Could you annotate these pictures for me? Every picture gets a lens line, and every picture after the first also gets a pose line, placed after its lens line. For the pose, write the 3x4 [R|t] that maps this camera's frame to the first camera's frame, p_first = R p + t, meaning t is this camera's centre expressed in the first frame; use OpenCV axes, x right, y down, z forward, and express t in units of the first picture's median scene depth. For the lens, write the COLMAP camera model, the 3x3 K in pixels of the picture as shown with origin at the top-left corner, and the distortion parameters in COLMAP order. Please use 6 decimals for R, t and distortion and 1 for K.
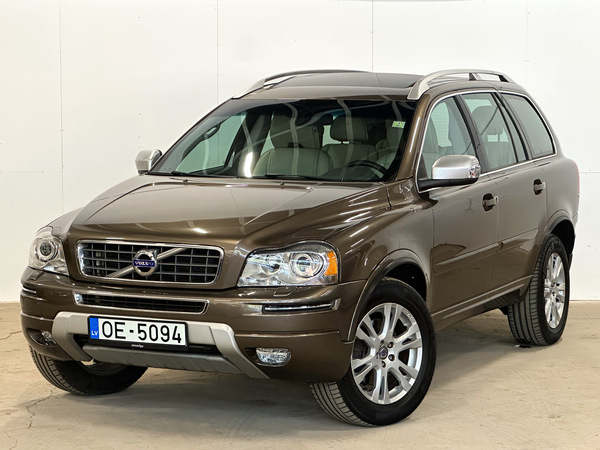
lens RADIAL K [[1547.8, 0, 300.0], [0, 1547.8, 225.0], [0, 0, 1]] dist [-0.436194, 10.571349]
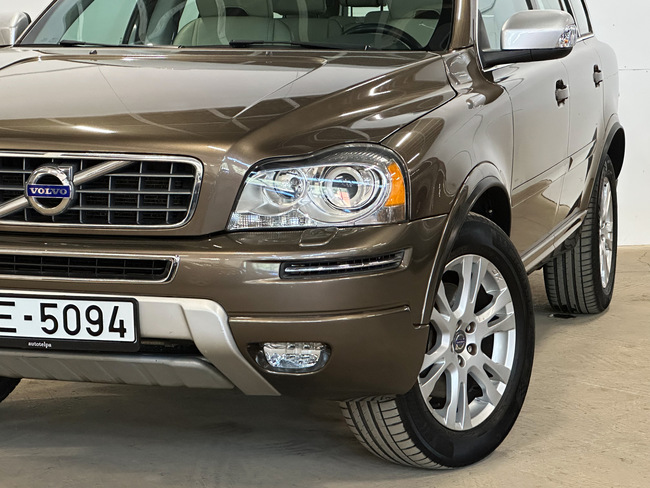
lens RADIAL K [[1676.8, 0, 325.0], [0, 1676.8, 244.0], [0, 0, 1]] dist [-0.436194, 10.571349]
pose [[0.989223, -0.020242, 0.145009, -0.090328], [0.014037, 0.998947, 0.043687, 0.019122], [-0.145741, -0.041181, 0.988465, 0.407587]]
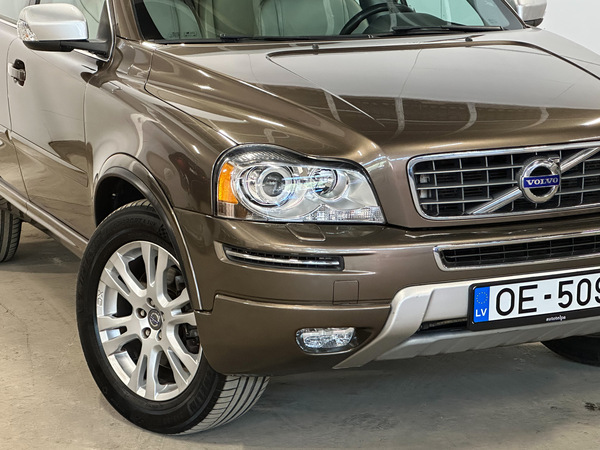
lens RADIAL K [[1660.0, 0, 300.0], [0, 1660.0, 225.0], [0, 0, 1]] dist [0.022220, 2.206981]
pose [[0.664783, -0.147098, 0.732411, -0.636154], [0.085401, 0.988959, 0.121108, -0.044358], [-0.742139, -0.017961, 0.670006, 0.636065]]
